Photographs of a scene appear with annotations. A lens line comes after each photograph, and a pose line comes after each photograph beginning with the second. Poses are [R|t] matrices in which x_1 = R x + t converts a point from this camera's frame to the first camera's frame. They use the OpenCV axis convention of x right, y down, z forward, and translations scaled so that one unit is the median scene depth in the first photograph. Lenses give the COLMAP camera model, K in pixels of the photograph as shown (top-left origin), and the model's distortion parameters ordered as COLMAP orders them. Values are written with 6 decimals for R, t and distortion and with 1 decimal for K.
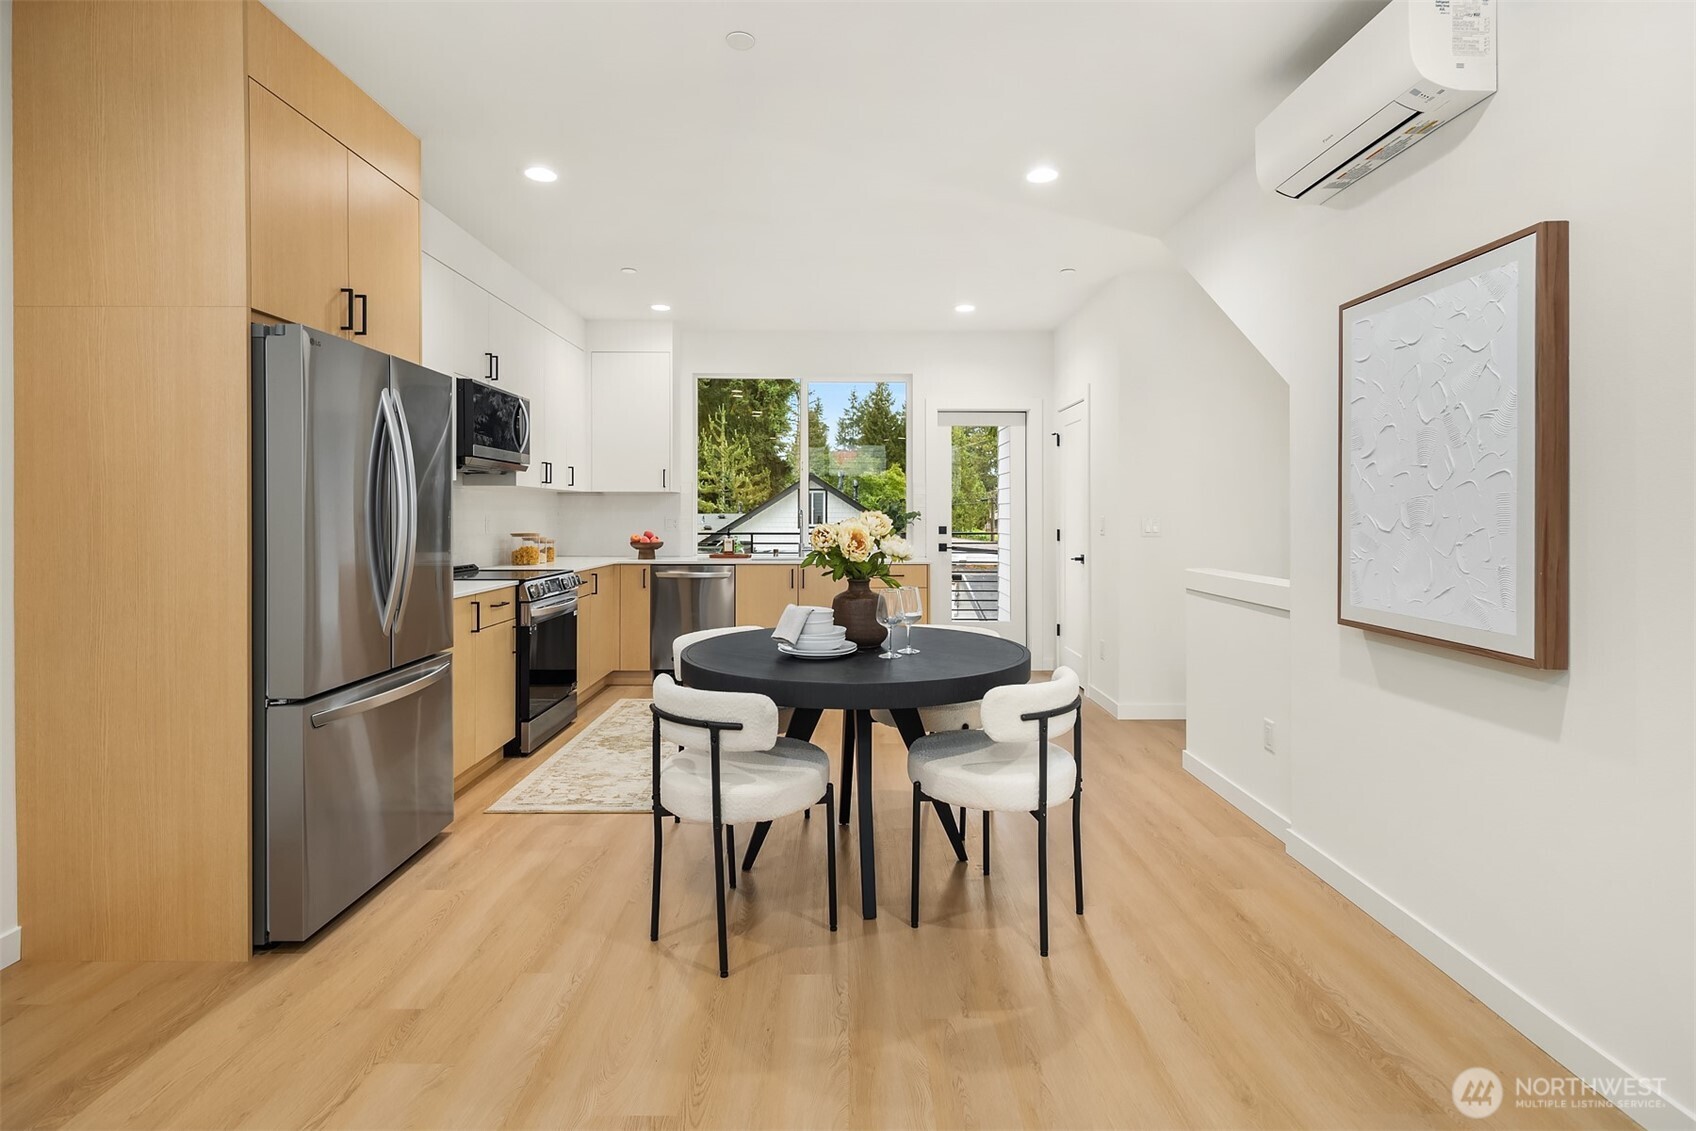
lens RADIAL K [[825.0, 0, 847.1], [0, 825.0, 509.4], [0, 0, 1]] dist [0.001325, -0.000012]
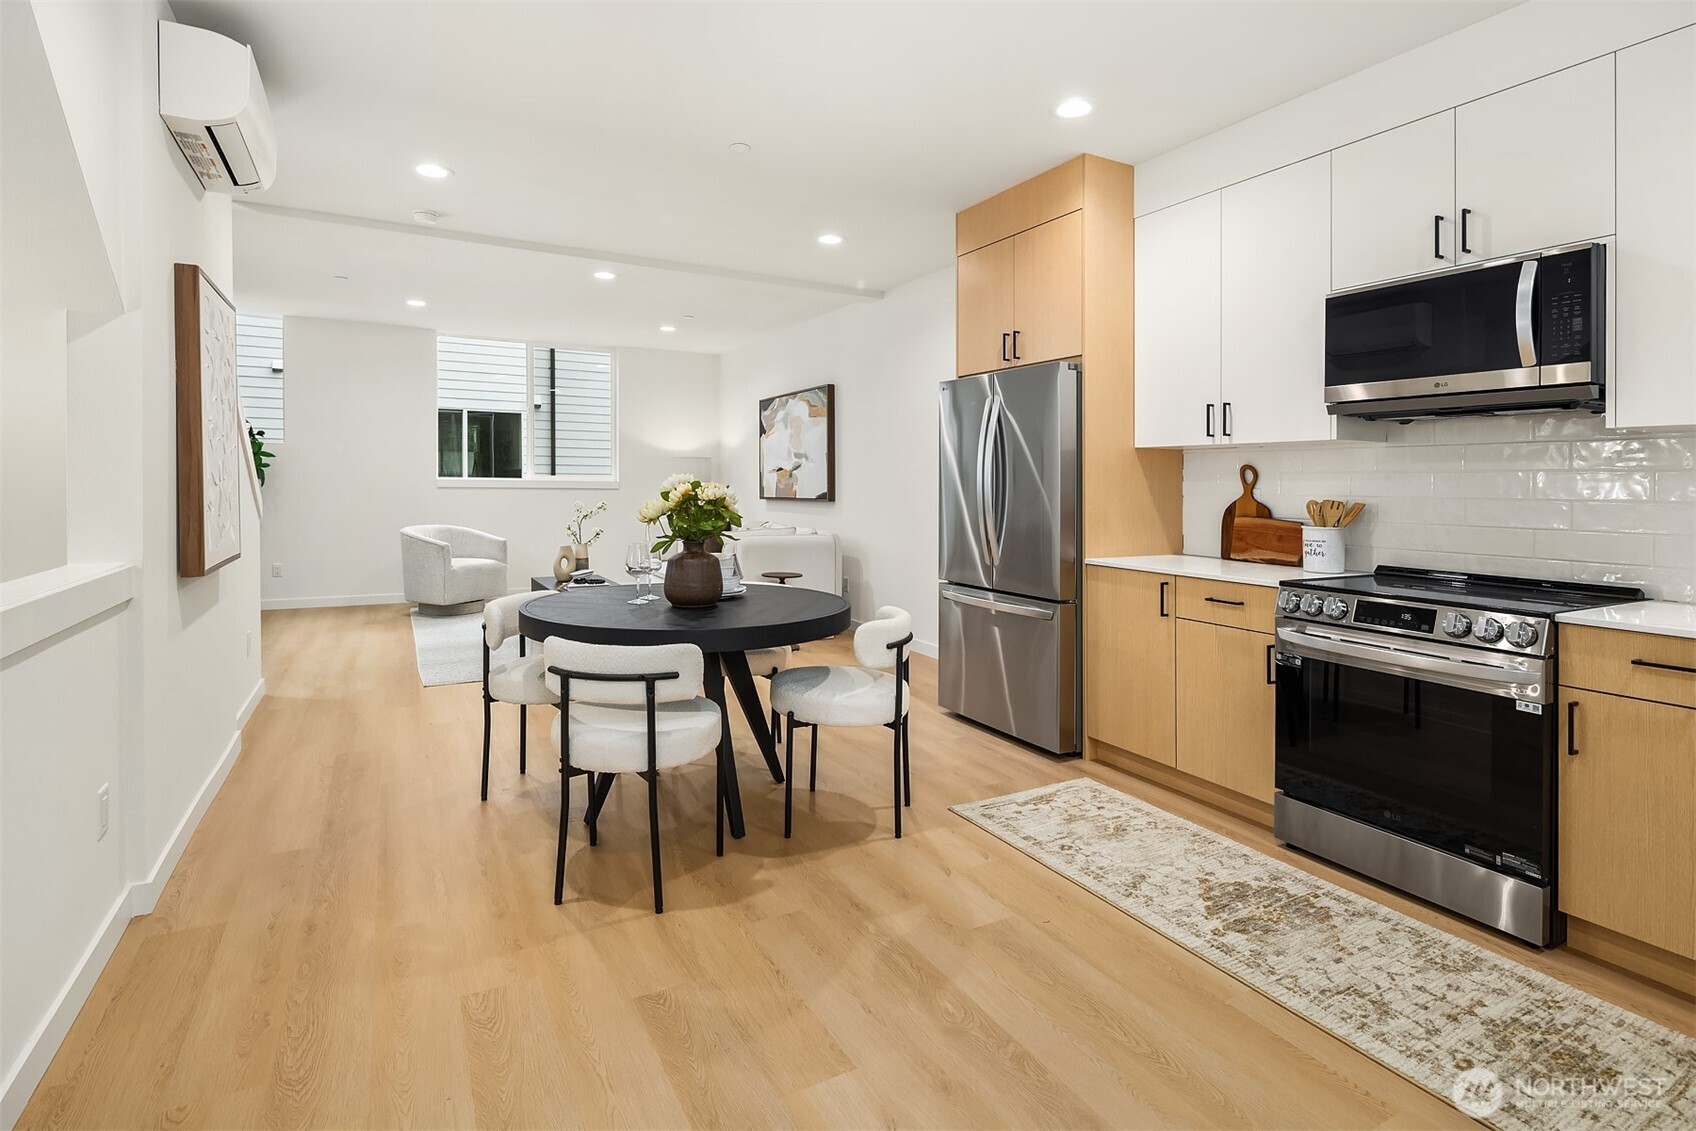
lens RADIAL K [[818.3, 0, 855.6], [0, 818.3, 514.1], [0, 0, 1]] dist [-0.001977, -0.001627]
pose [[-0.871428, 0.003172, -0.490513, 0.184382], [-0.013076, 0.999474, 0.029693, 0.011005], [0.490349, 0.032289, -0.870928, 1.072775]]
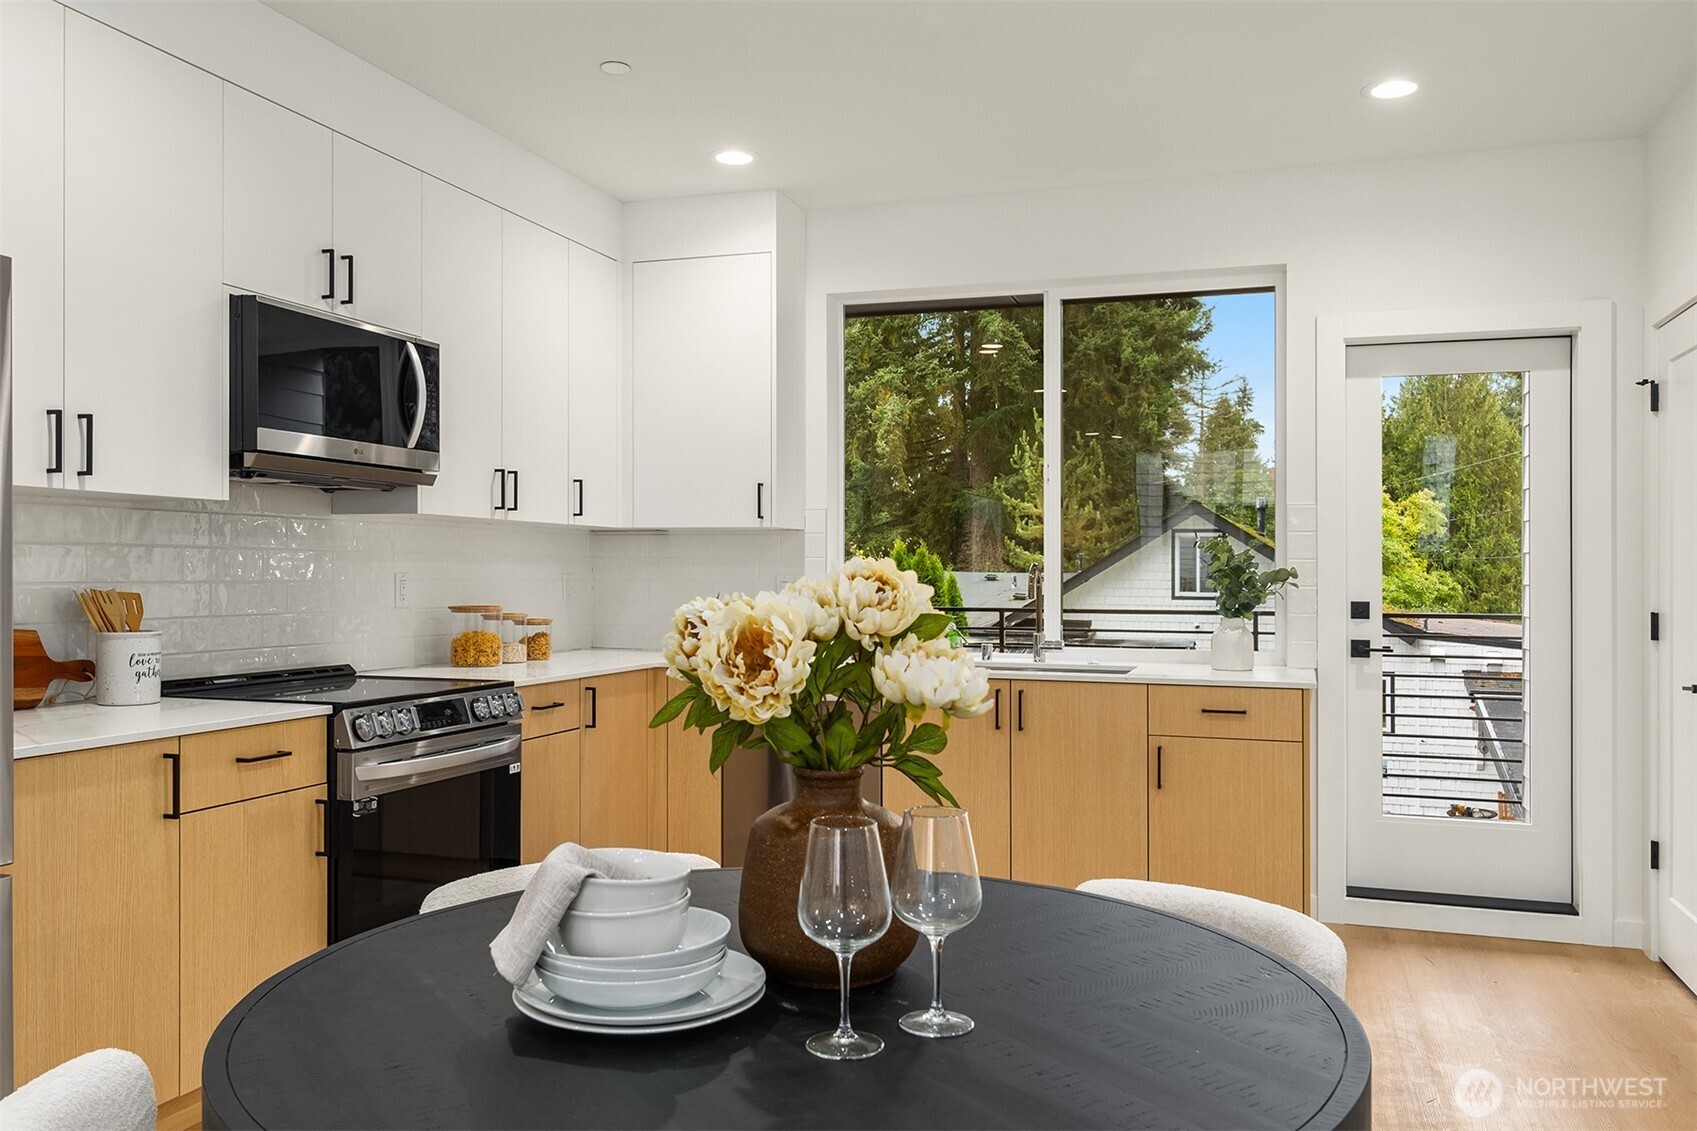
lens RADIAL K [[1333.5, 0, 831.3], [0, 1333.5, 559.1], [0, 0, 1]] dist [-0.001528, 0.001071]
pose [[0.943567, 0.001111, -0.331181, 0.104051], [-0.002936, 0.999983, -0.005008, 0.002672], [0.331170, 0.005697, 0.943554, 0.275421]]
